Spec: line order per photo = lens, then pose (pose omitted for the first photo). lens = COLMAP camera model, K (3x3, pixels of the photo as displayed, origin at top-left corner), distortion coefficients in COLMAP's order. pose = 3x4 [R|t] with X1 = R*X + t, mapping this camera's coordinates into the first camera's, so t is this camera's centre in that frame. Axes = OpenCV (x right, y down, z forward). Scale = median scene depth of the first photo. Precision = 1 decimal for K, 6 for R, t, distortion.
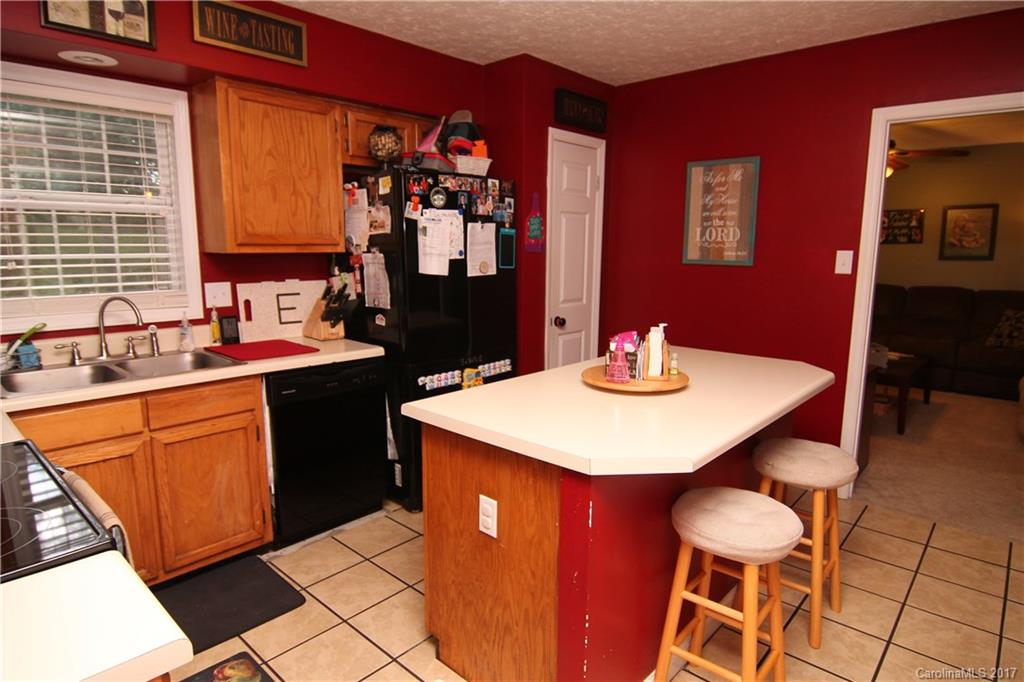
lens RADIAL K [[586.0, 0, 513.4], [0, 586.0, 338.1], [0, 0, 1]] dist [-0.019941, -0.000924]
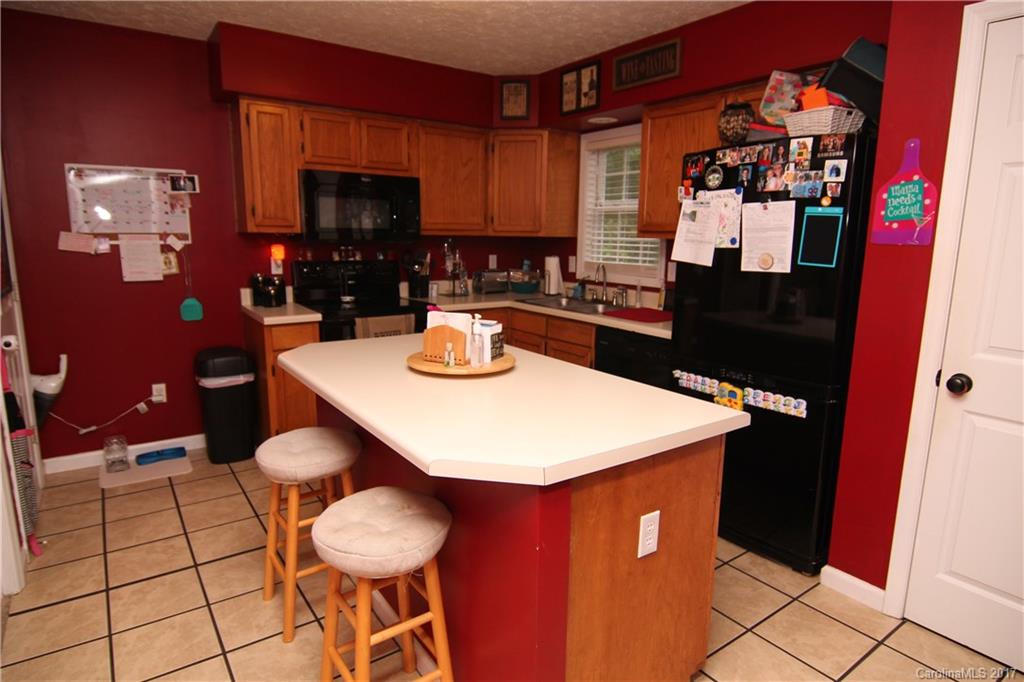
lens RADIAL K [[586.0, 0, 510.3], [0, 586.0, 339.8], [0, 0, 1]] dist [-0.019941, -0.000924]
pose [[-0.218767, 0.165901, -0.961570, 0.774951], [-0.168086, 0.964303, 0.204614, -0.124091], [0.961191, 0.206390, -0.183072, 0.860642]]
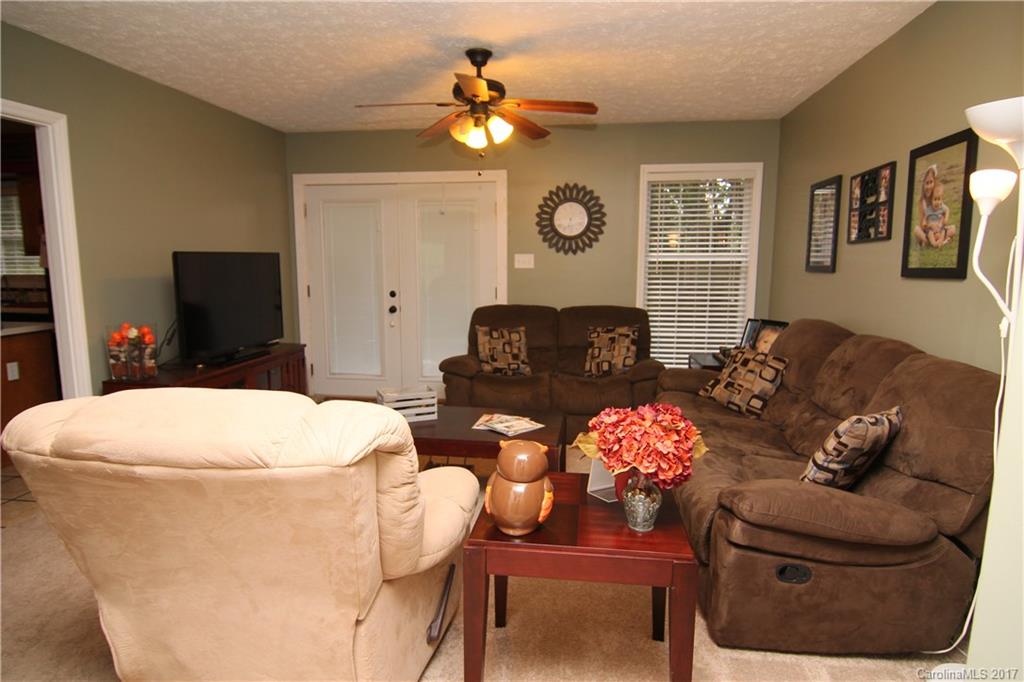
lens RADIAL K [[586.0, 0, 513.6], [0, 586.0, 339.2], [0, 0, 1]] dist [-0.019941, -0.000924]
pose [[0.564782, 0.111318, -0.817698, 1.910618], [-0.128881, 0.990600, 0.045839, -0.148182], [0.815114, 0.079496, 0.573820, 1.076432]]
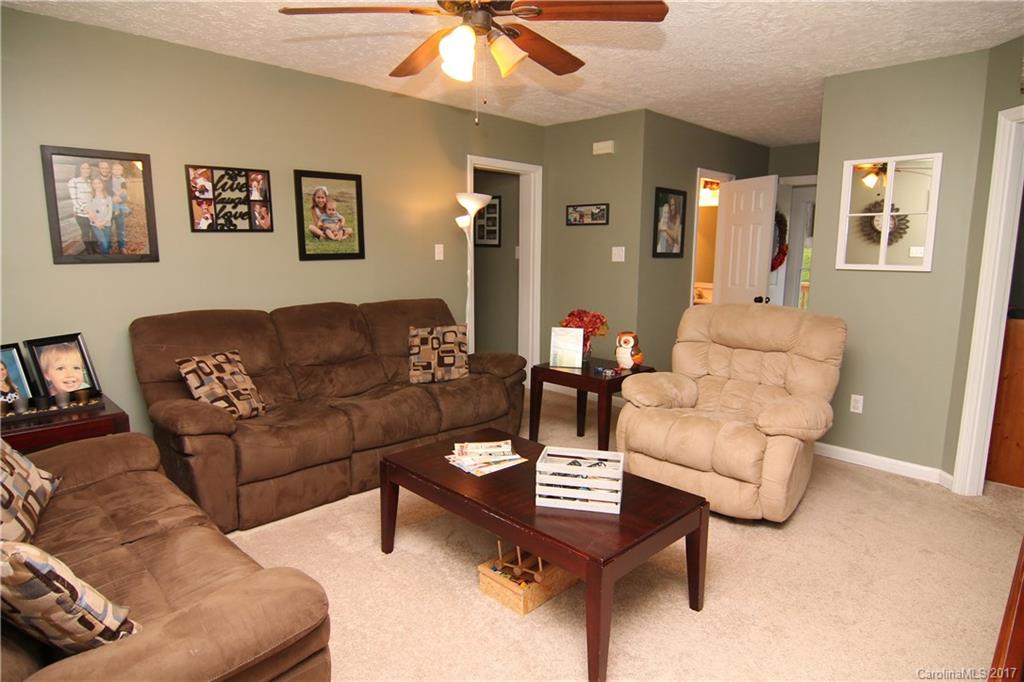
lens RADIAL K [[586.0, 0, 513.1], [0, 586.0, 341.1], [0, 0, 1]] dist [-0.019941, -0.000924]
pose [[0.038573, -0.153752, 0.987356, 0.278439], [0.151780, 0.977528, 0.146292, -0.223833], [-0.987661, 0.144218, 0.061042, 1.562422]]
